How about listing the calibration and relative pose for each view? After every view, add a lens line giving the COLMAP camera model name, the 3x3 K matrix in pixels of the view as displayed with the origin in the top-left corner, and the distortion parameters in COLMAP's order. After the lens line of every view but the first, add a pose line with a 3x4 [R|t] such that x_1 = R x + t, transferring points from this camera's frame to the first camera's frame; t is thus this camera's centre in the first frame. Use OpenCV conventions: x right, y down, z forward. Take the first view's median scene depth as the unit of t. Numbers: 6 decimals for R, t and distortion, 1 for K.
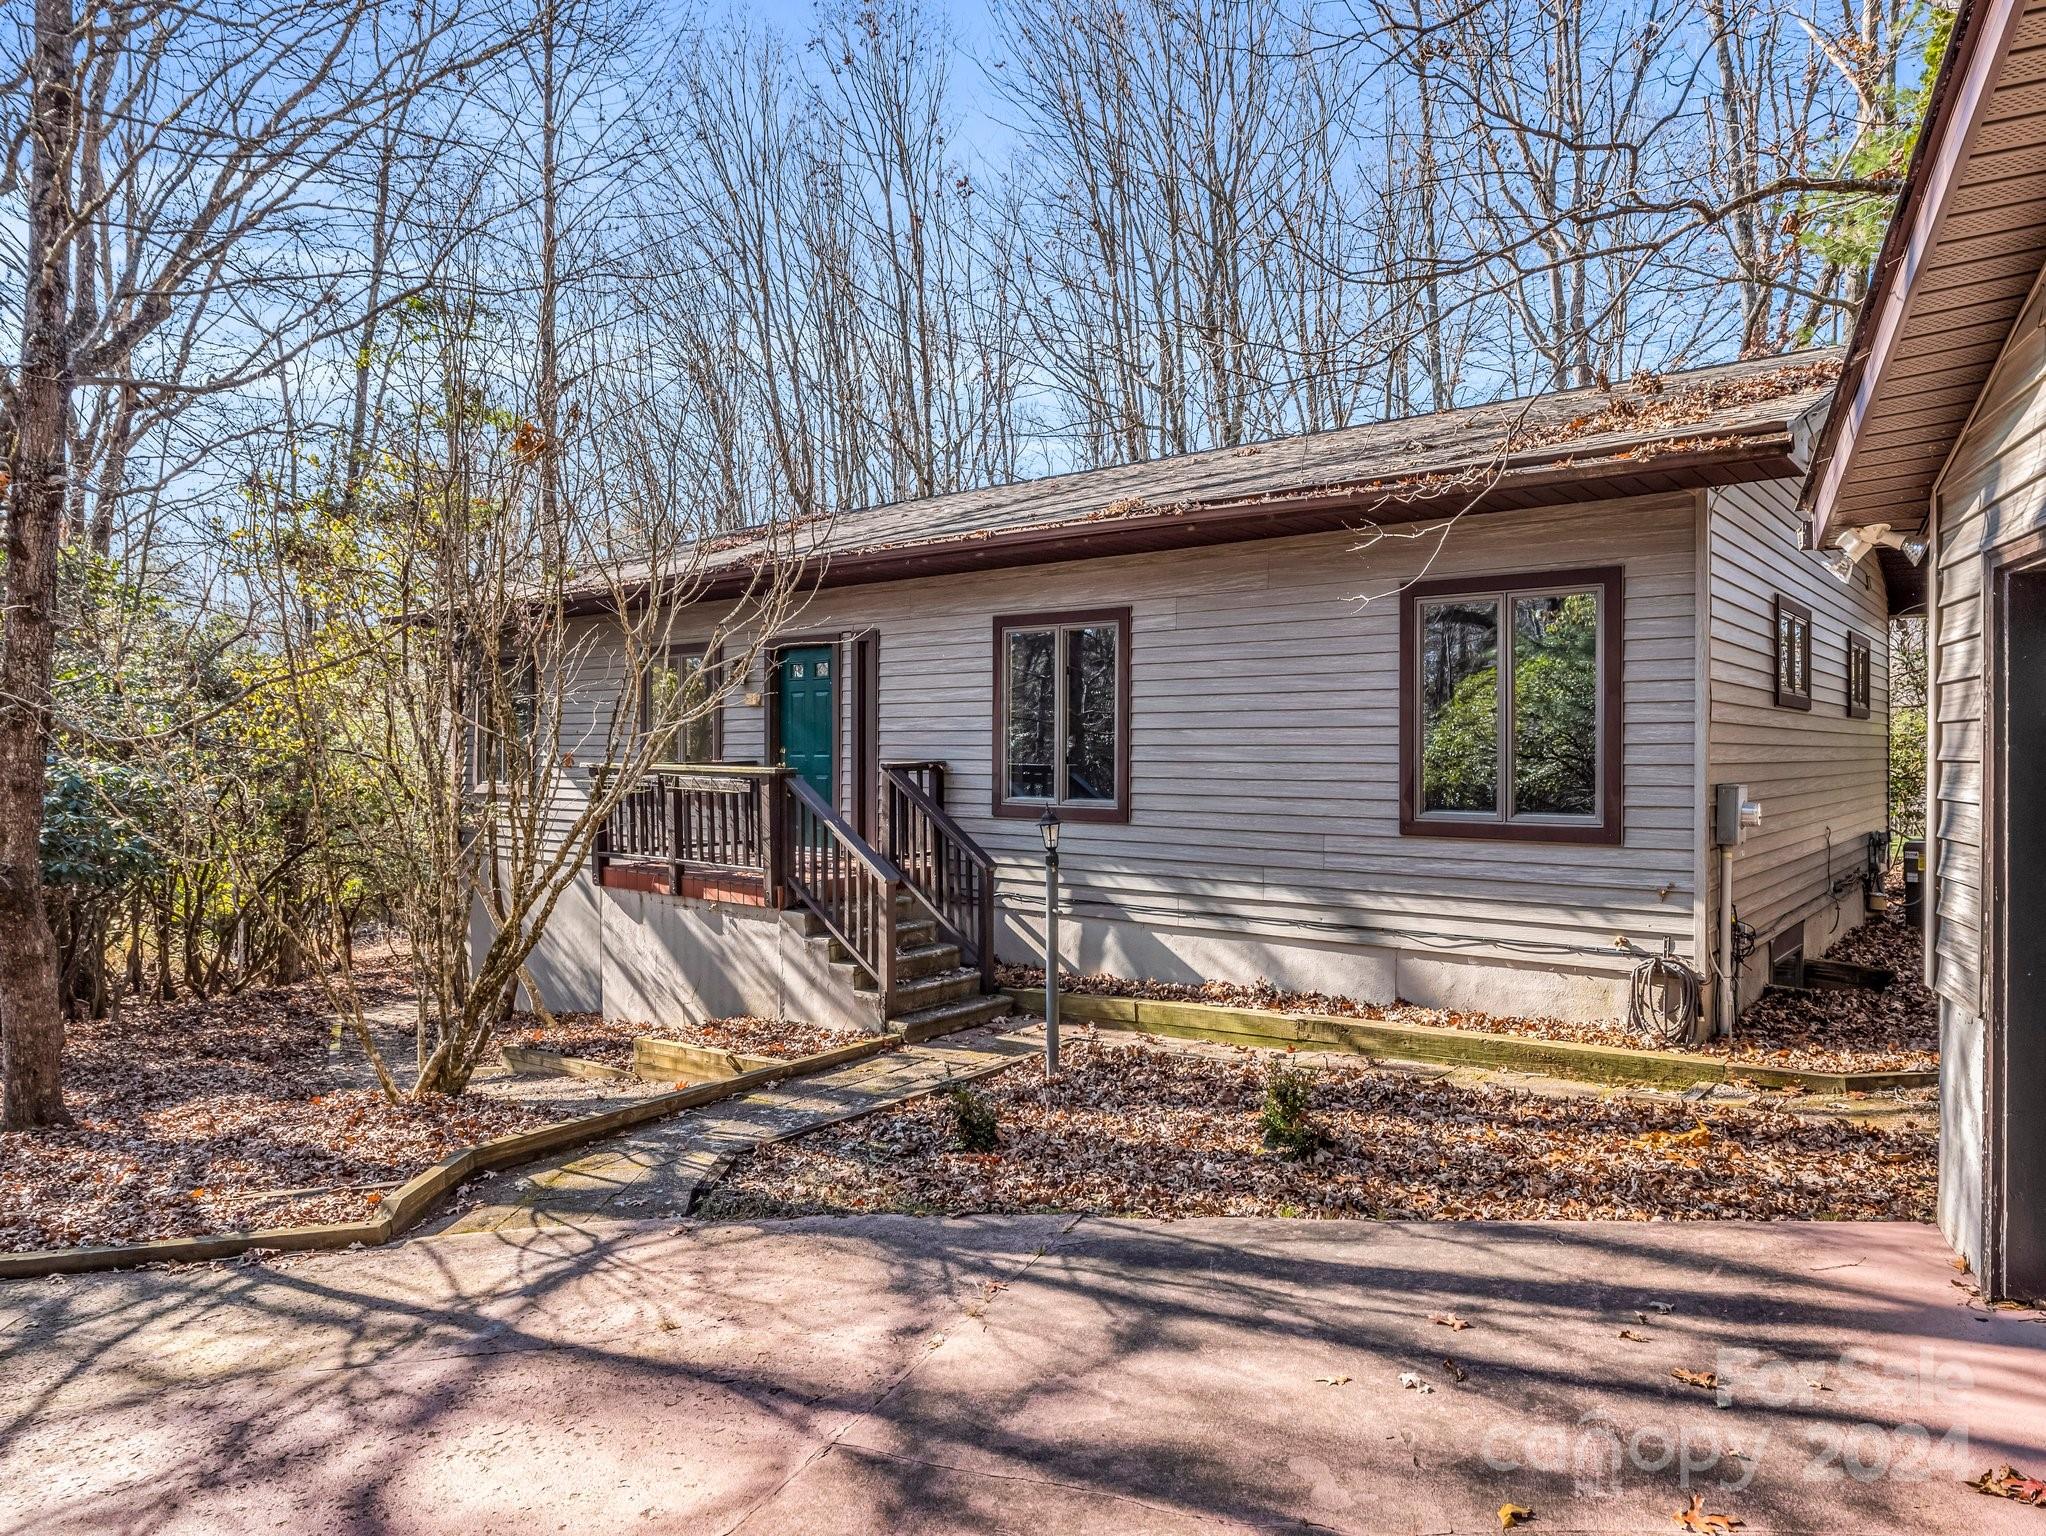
lens RADIAL K [[1338.8, 0, 948.0], [0, 1338.8, 782.8], [0, 0, 1]] dist [-0.008033, -0.004170]
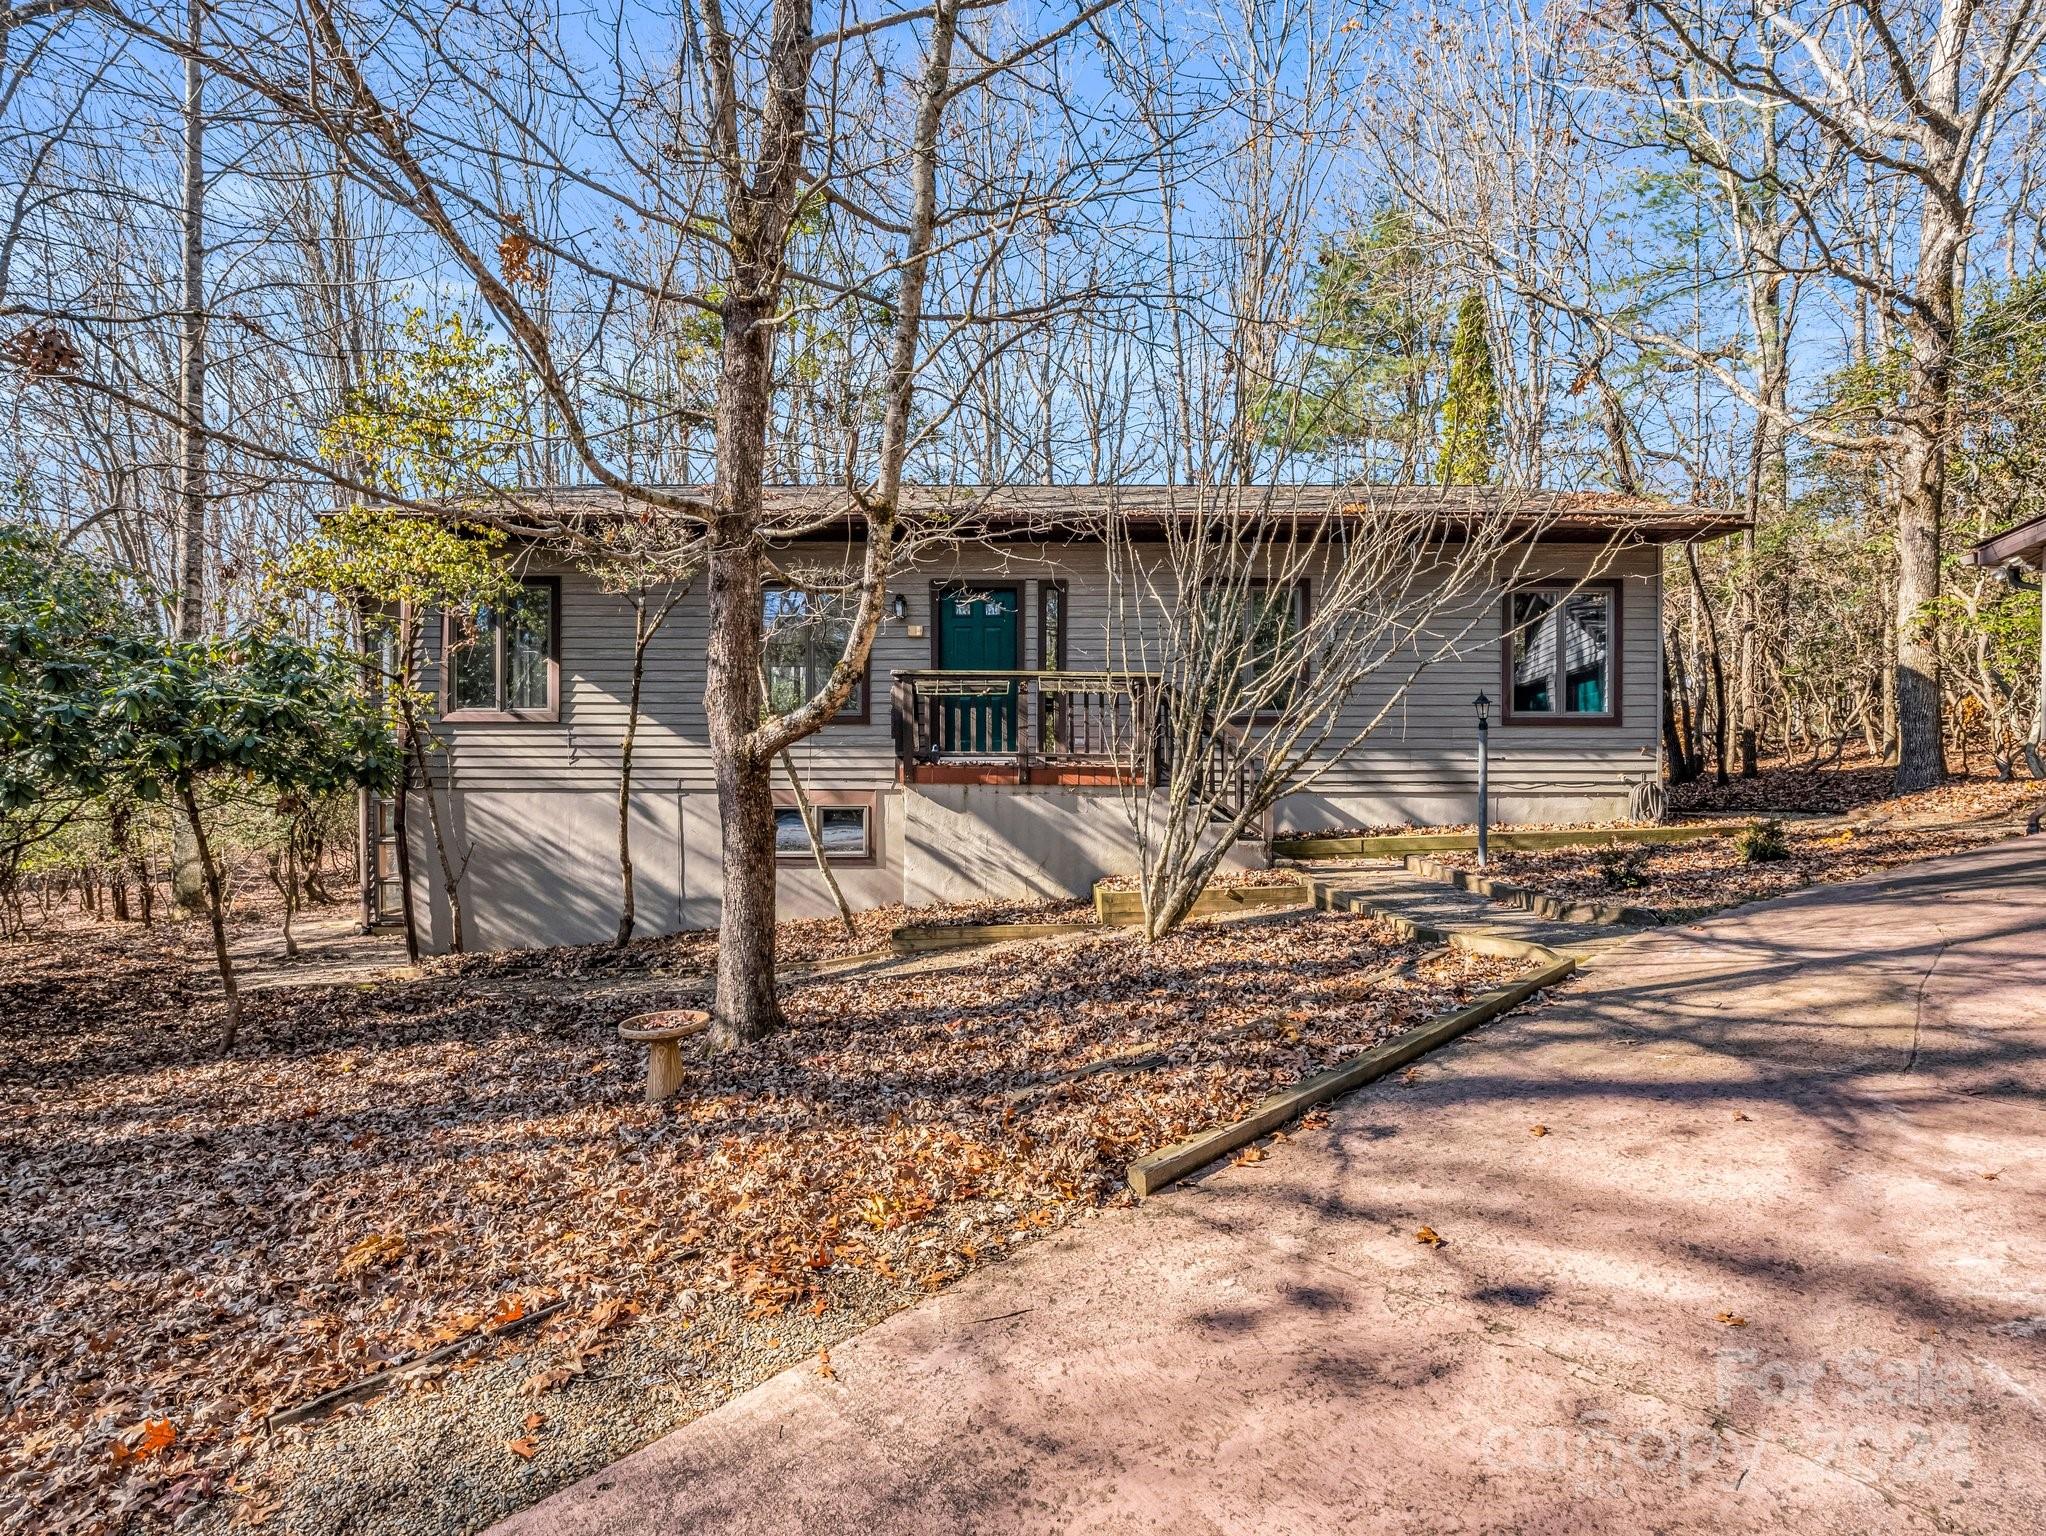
lens RADIAL K [[980.7, 0, 1021.3], [0, 980.7, 762.9], [0, 0, 1]] dist [-0.020874, -0.001375]
pose [[0.765795, 0.000659, 0.643085, -0.842451], [0.012279, 0.999802, -0.015647, 0.090287], [-0.642968, 0.019879, 0.765635, 0.404918]]
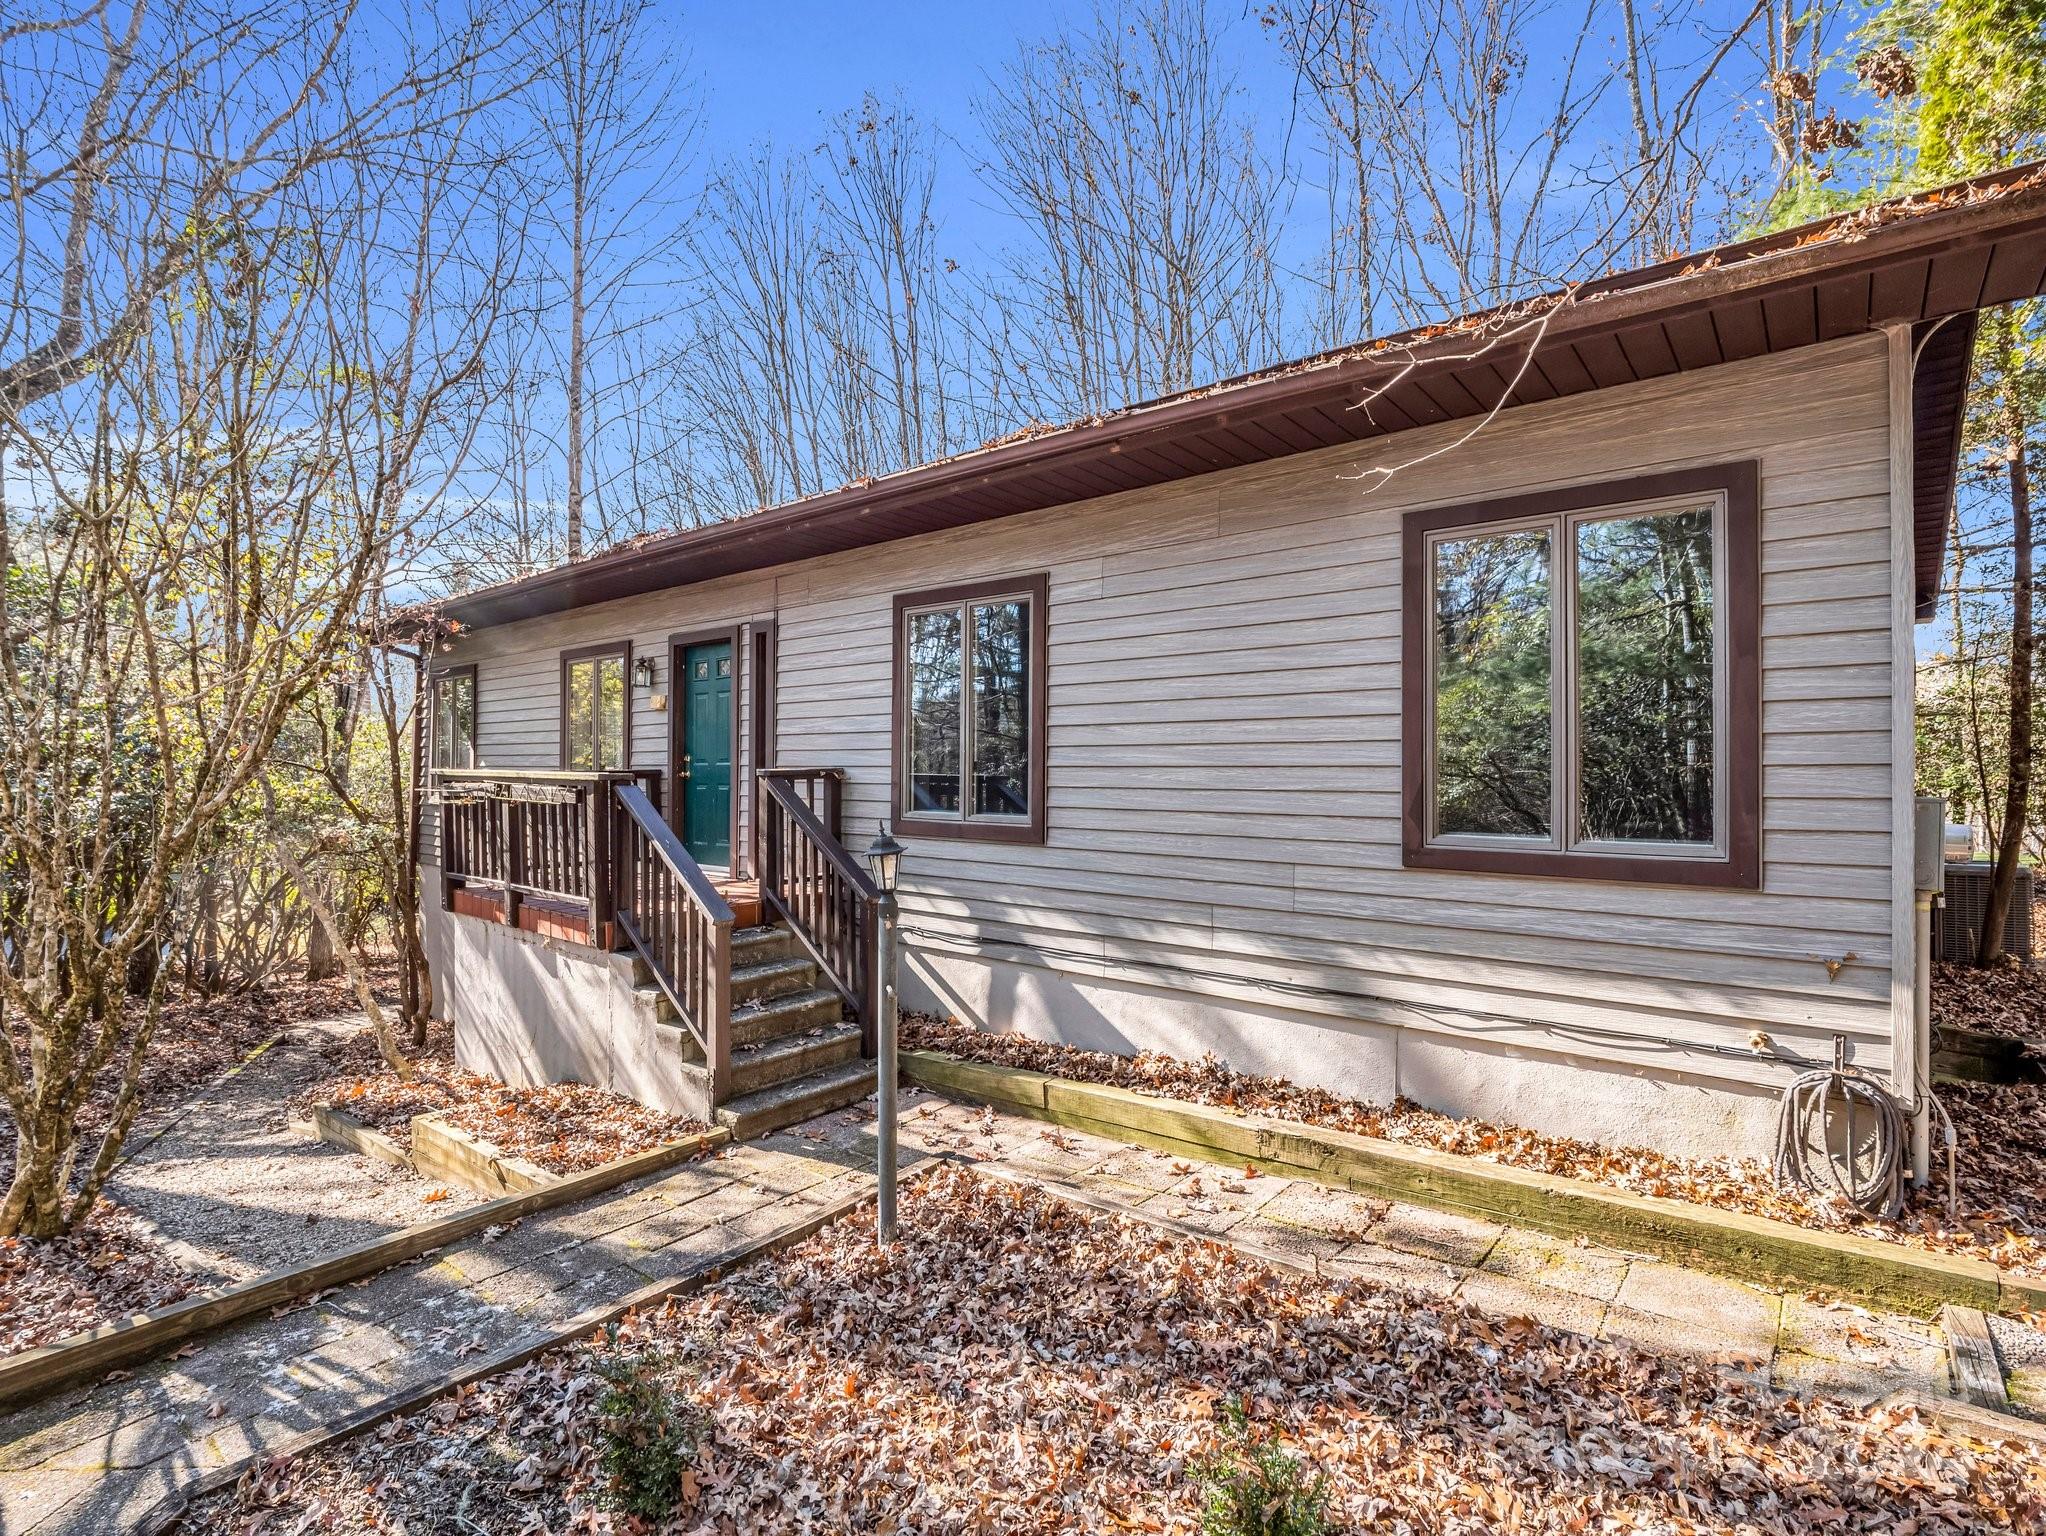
lens RADIAL K [[980.7, 0, 1020.1], [0, 980.7, 779.4], [0, 0, 1]] dist [-0.020874, -0.001375]
pose [[0.999384, 0.005402, 0.034684, 0.106239], [-0.004703, 0.999785, -0.020208, 0.003534], [-0.034785, 0.020033, 0.999194, 0.444949]]
